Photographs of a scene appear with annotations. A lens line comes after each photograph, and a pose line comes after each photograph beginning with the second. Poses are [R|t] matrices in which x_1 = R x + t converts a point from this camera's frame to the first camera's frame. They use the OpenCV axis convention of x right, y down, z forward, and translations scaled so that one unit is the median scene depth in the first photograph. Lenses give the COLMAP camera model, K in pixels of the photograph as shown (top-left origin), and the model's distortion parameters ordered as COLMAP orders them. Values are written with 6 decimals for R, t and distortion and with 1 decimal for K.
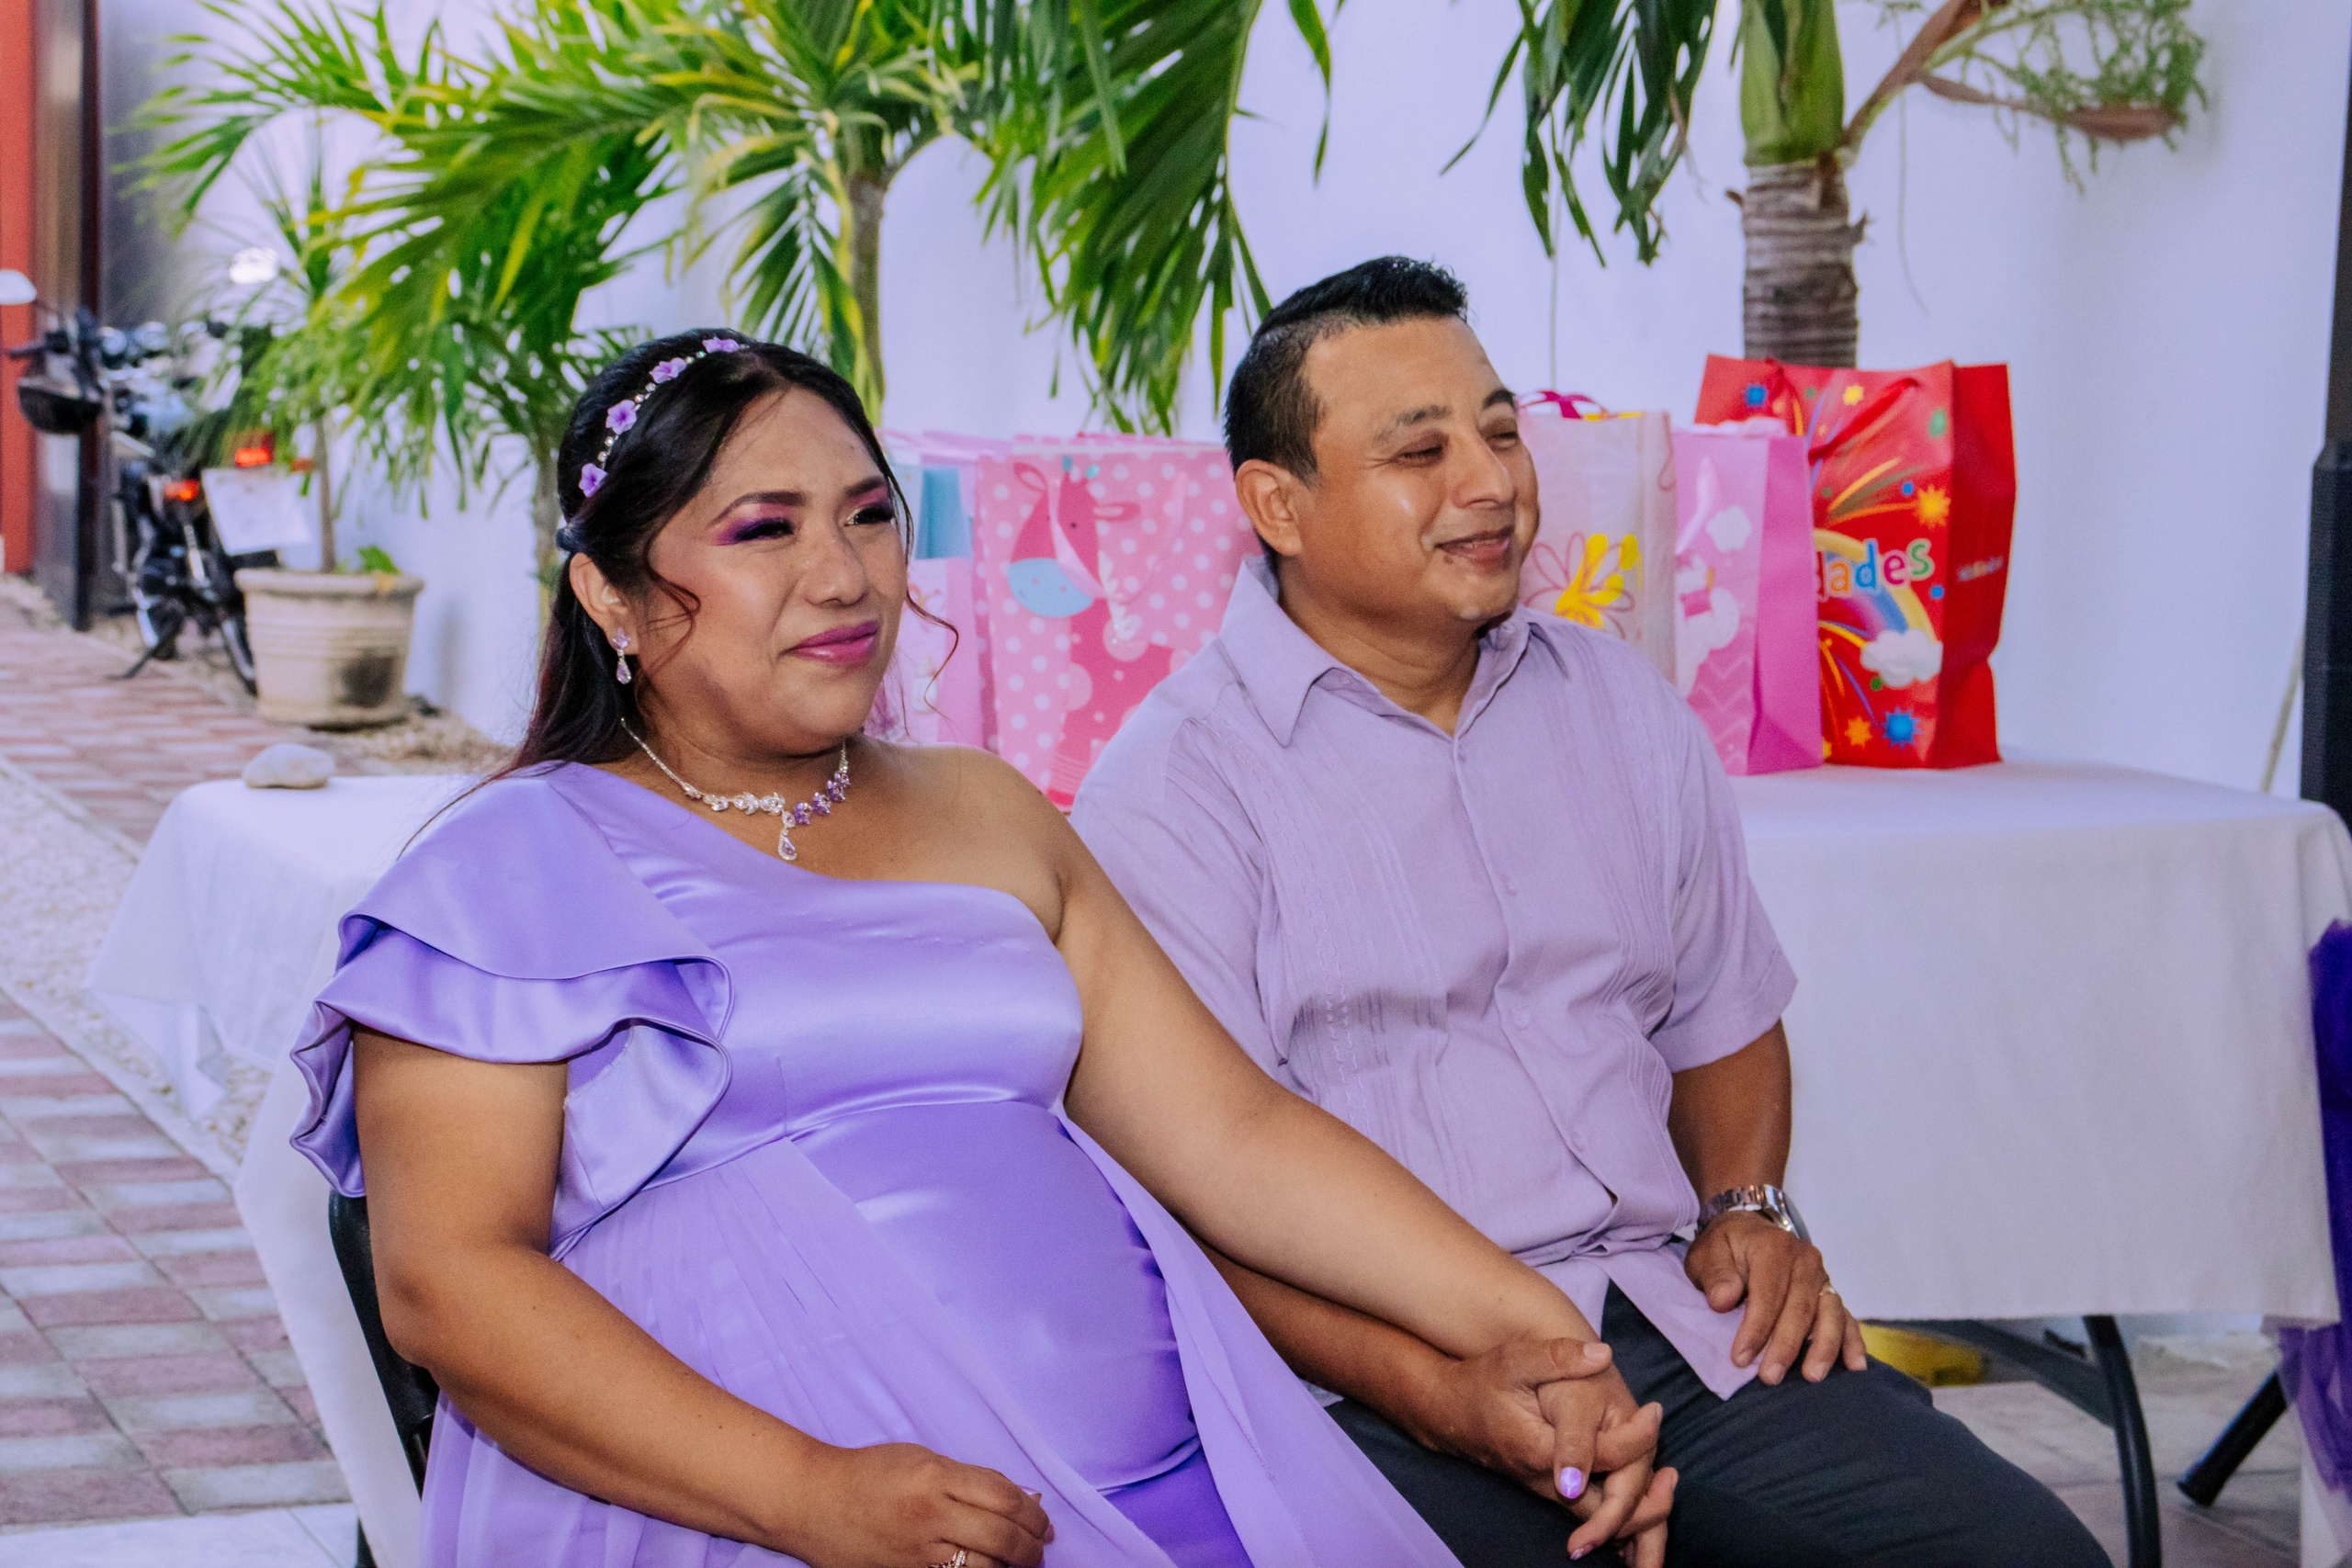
lens RADIAL K [[5538.4, 0, 1188.4], [0, 5538.4, 773.7], [0, 0, 1]] dist [0.429118, 0.479326]
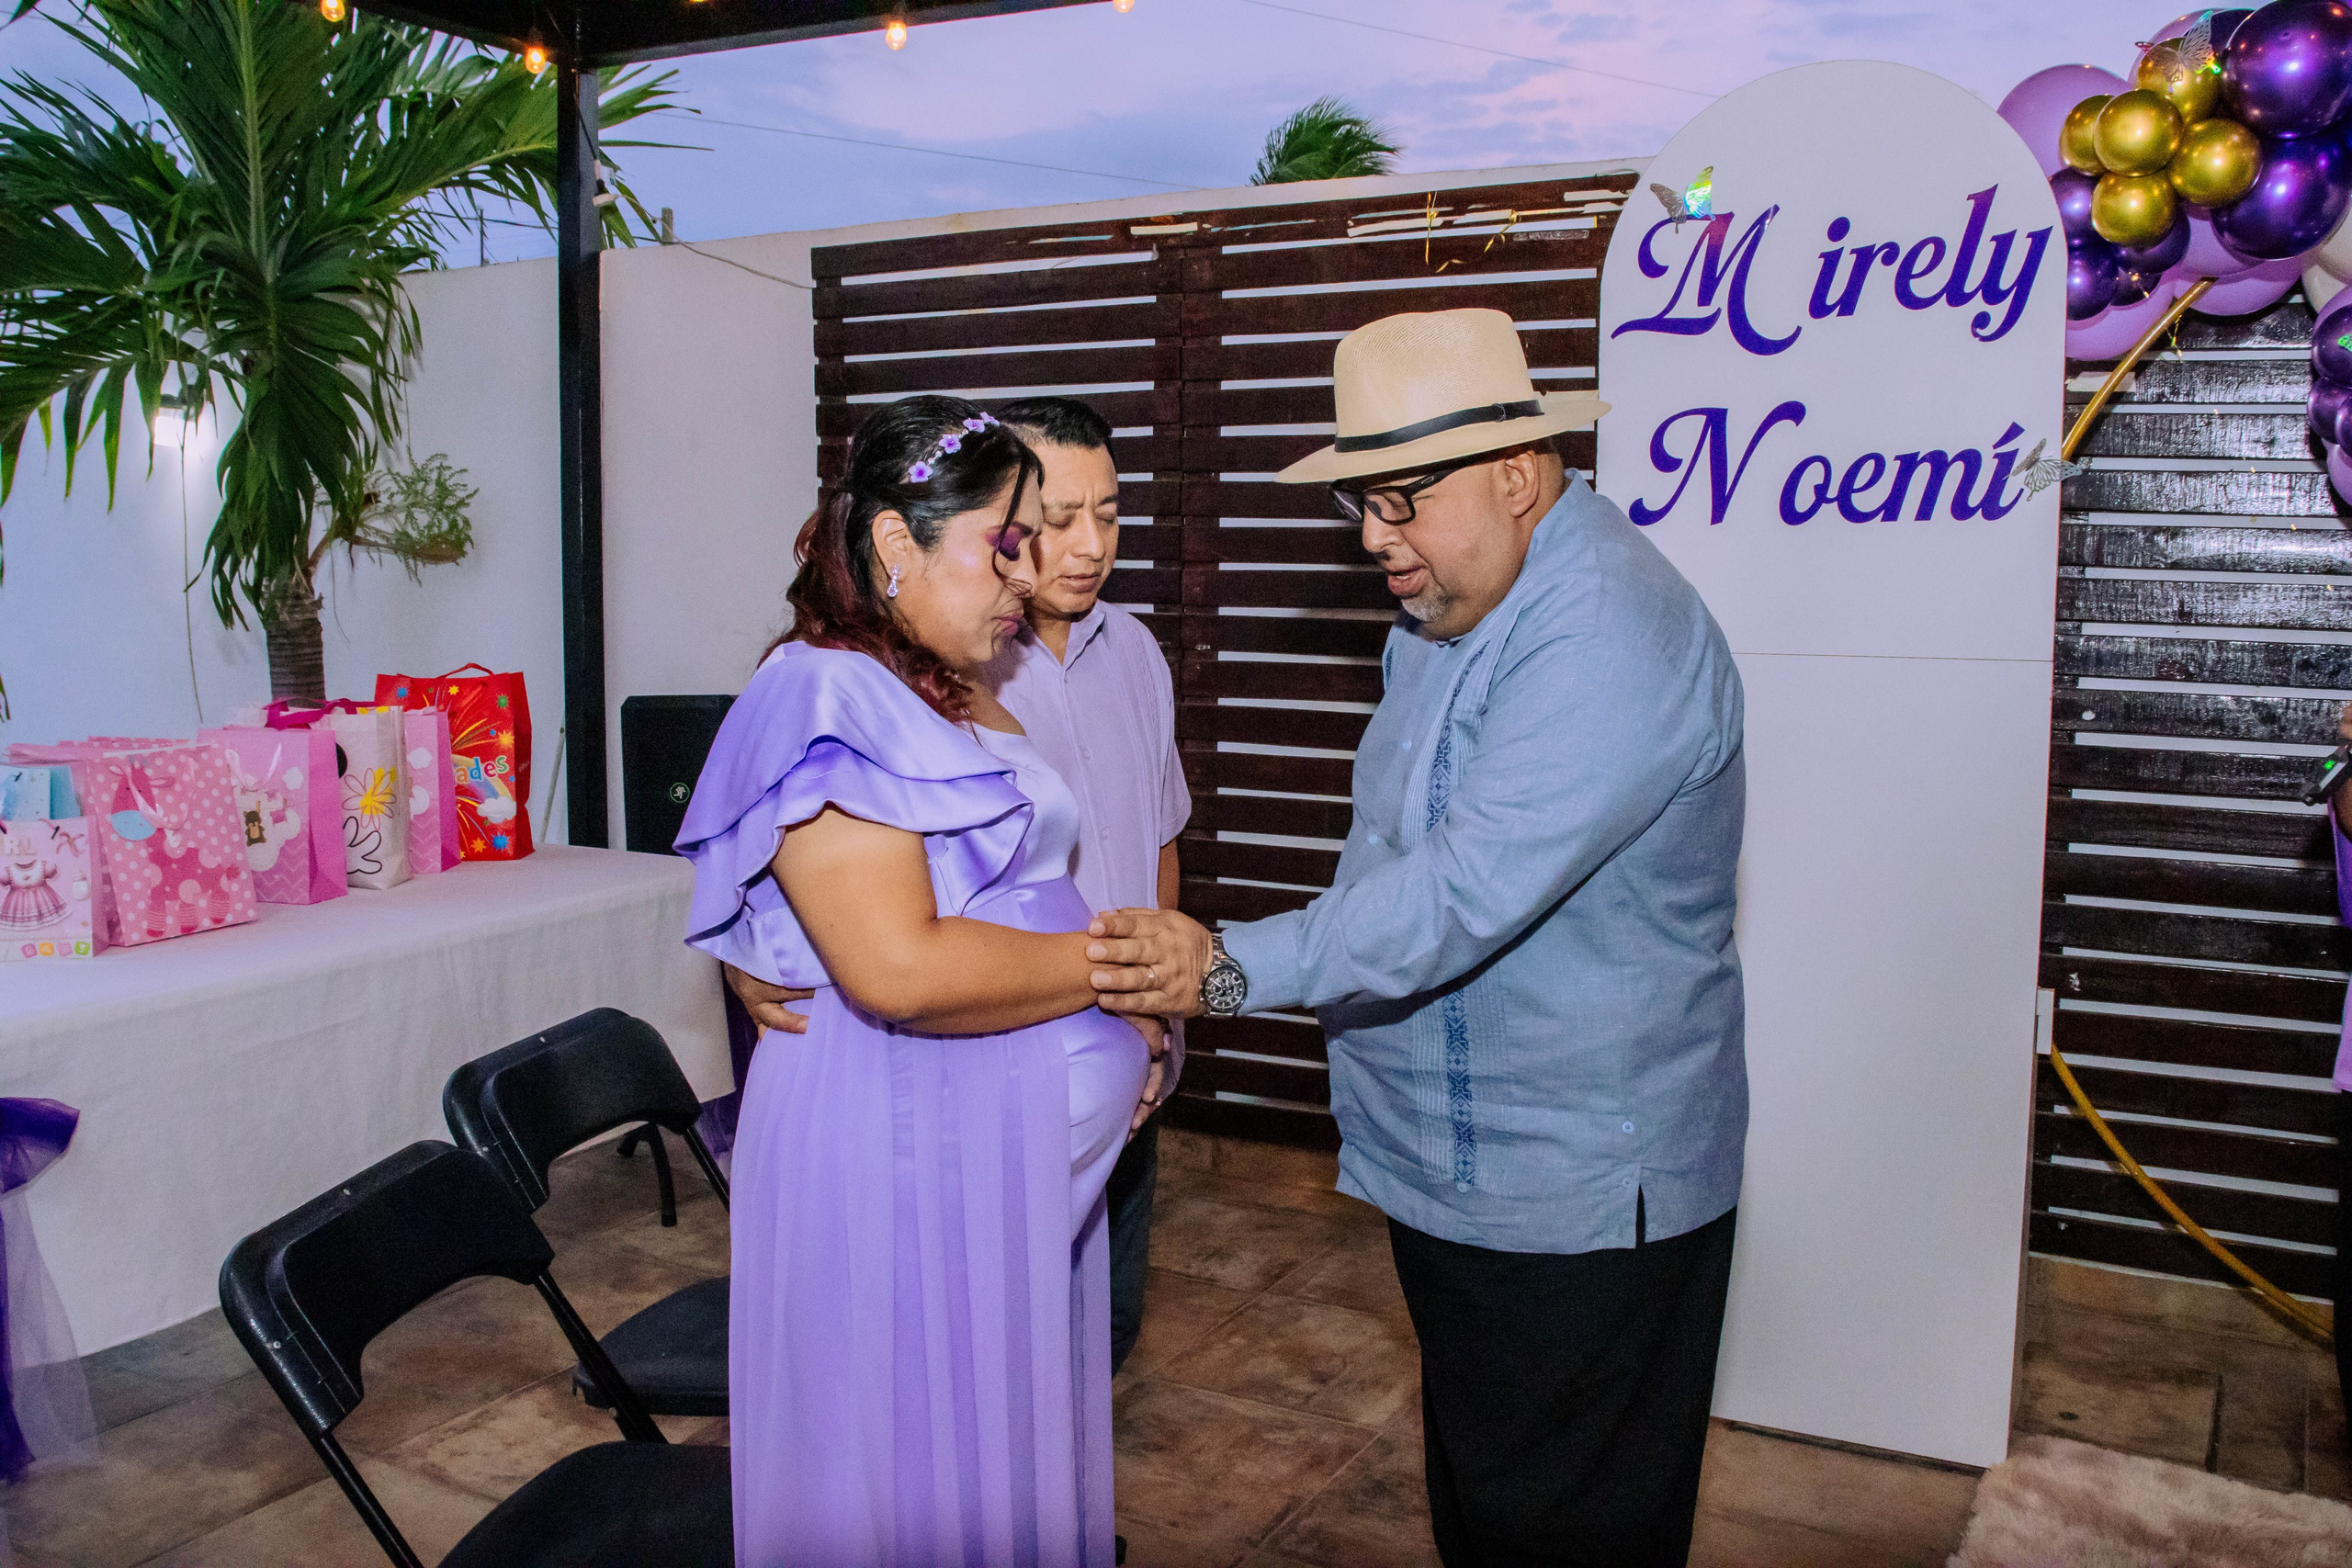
lens RADIAL K [[2040.6, 0, 1183.5], [0, 2040.6, 795.3], [0, 0, 1]] dist [-0.162447, 0.165126]
pose [[0.763136, -0.097277, 0.638875, -0.134381], [0.080568, 0.995214, 0.055296, -0.038428], [-0.641196, 0.009275, 0.767321, 0.178851]]
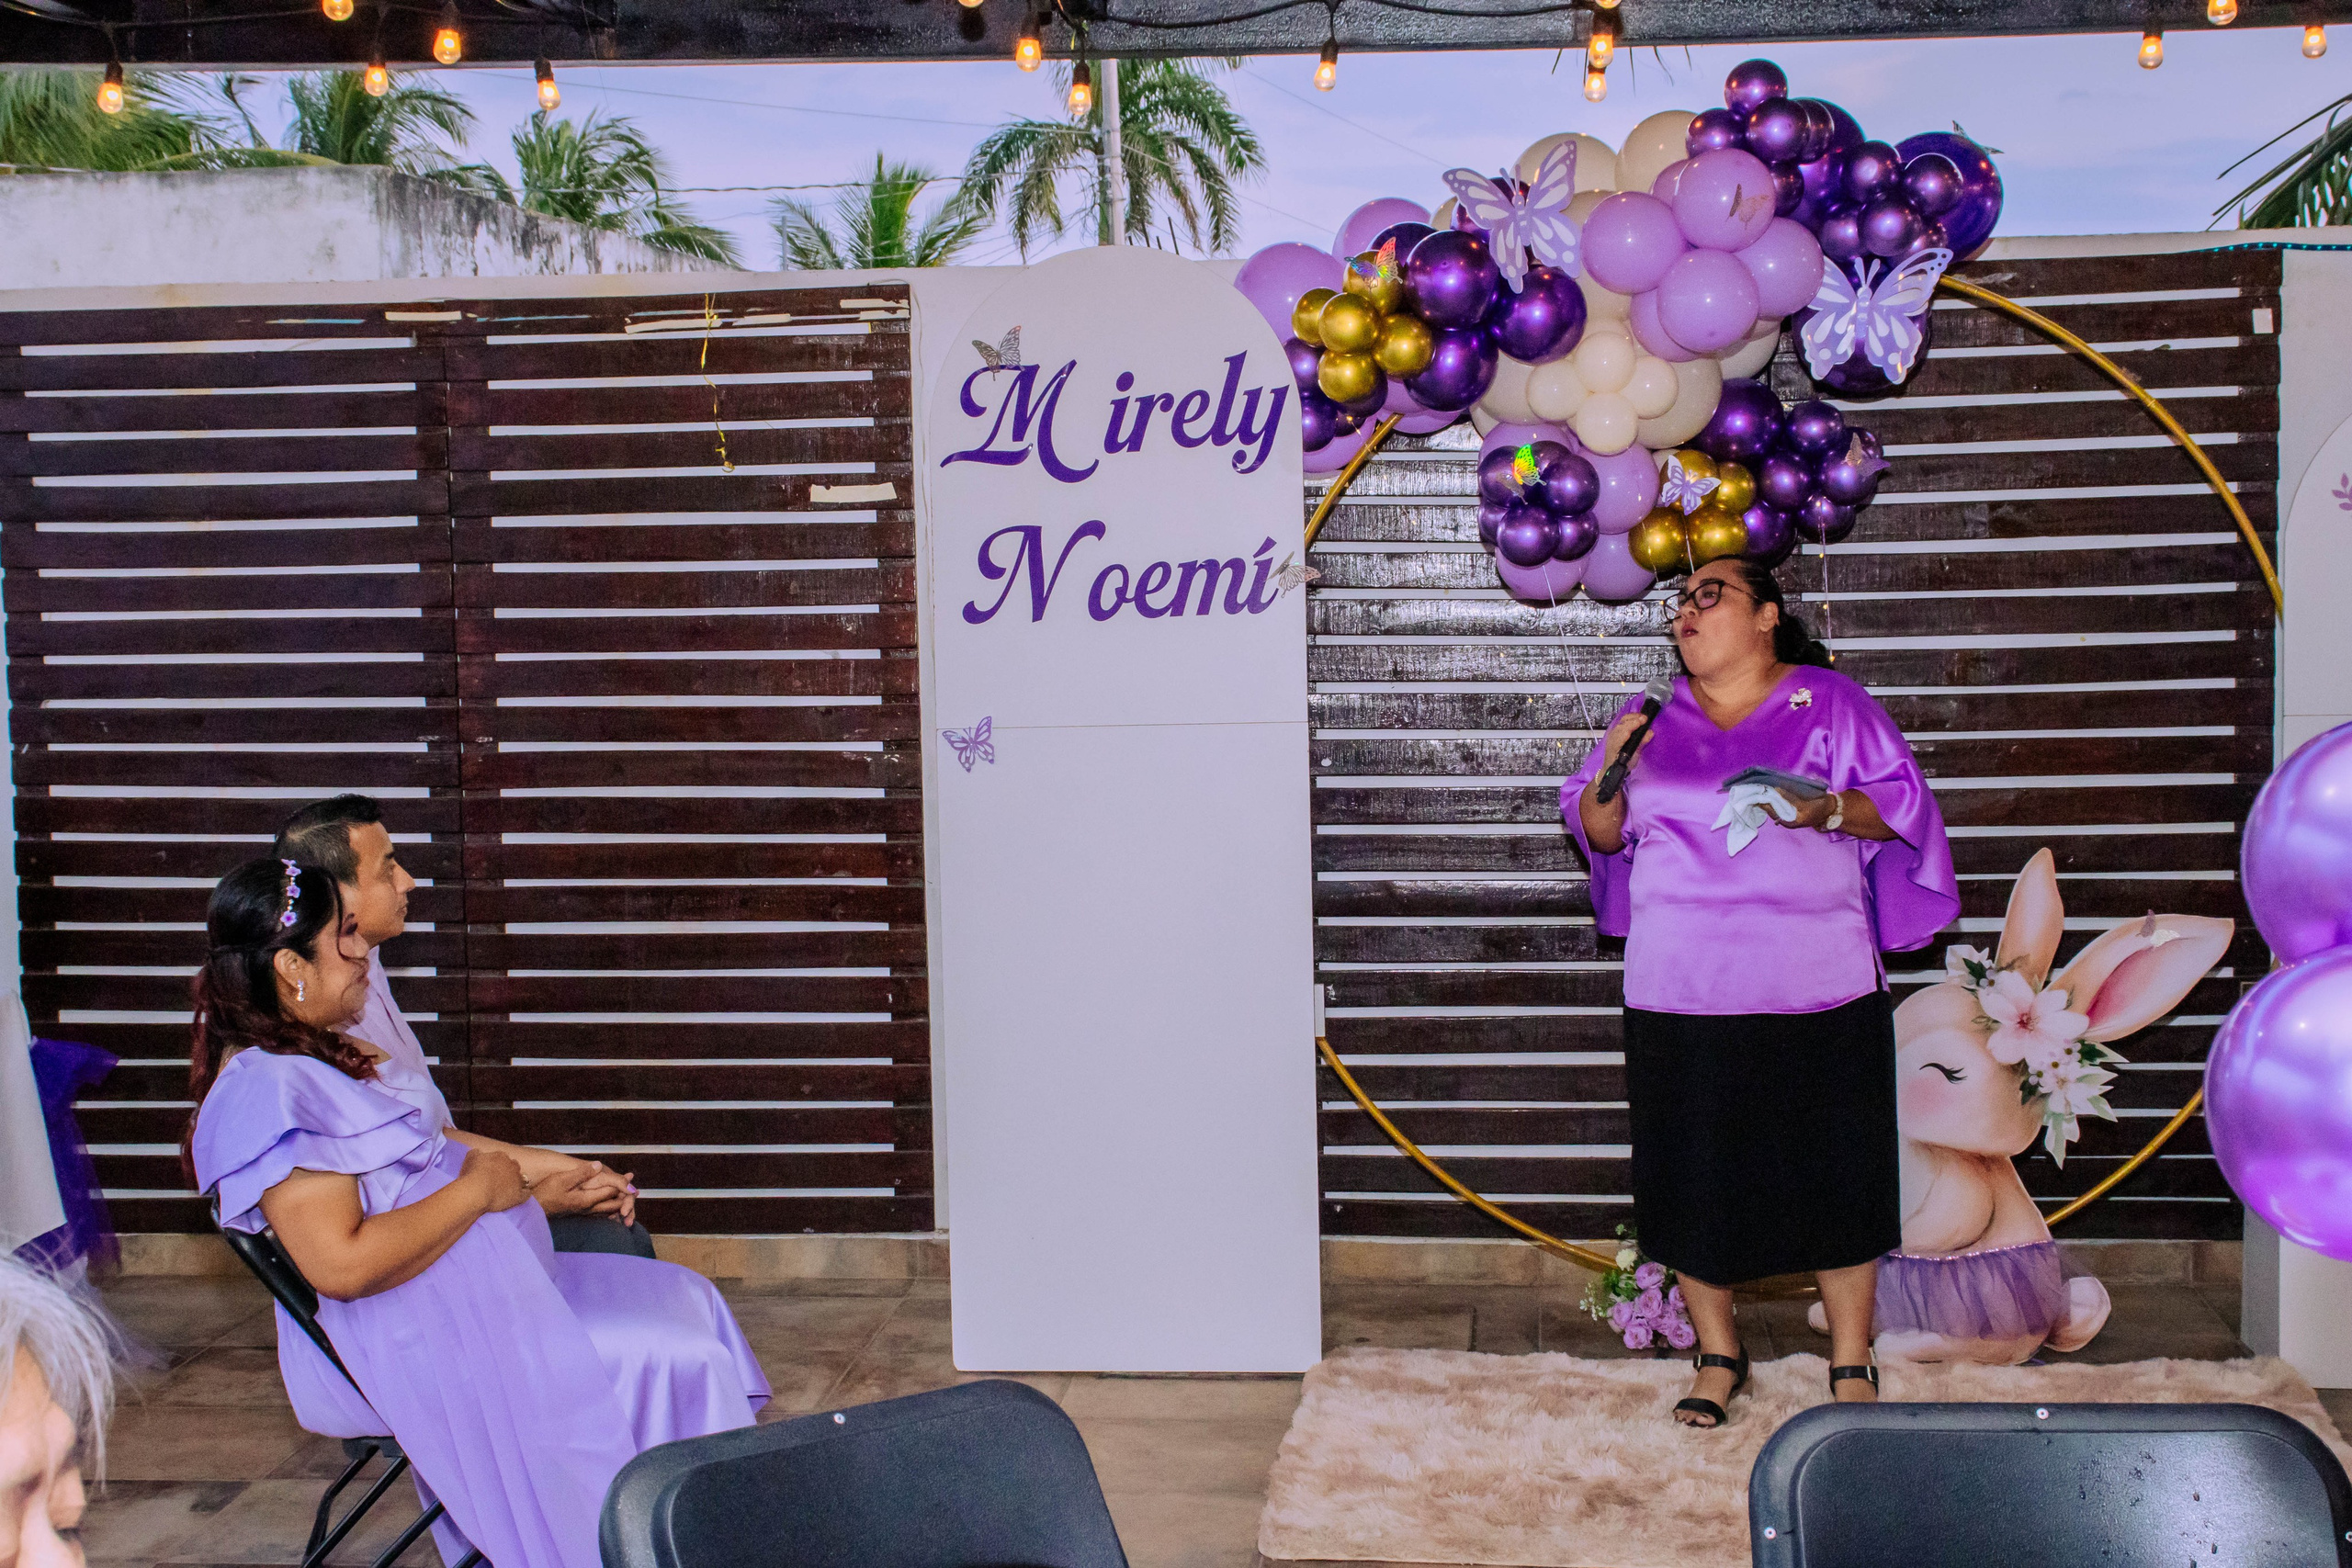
lens RADIAL K [[3321.2, 0, 1118.3], [0, 3321.2, 785.7], [0, 0, 1]] dist [-0.017252, 0.445462]
pose [[0.456929, -0.100846, 0.883768, -0.553317], [0.121040, 0.991360, 0.050543, -0.063658], [-0.881229, 0.083877, 0.465188, 0.007260]]
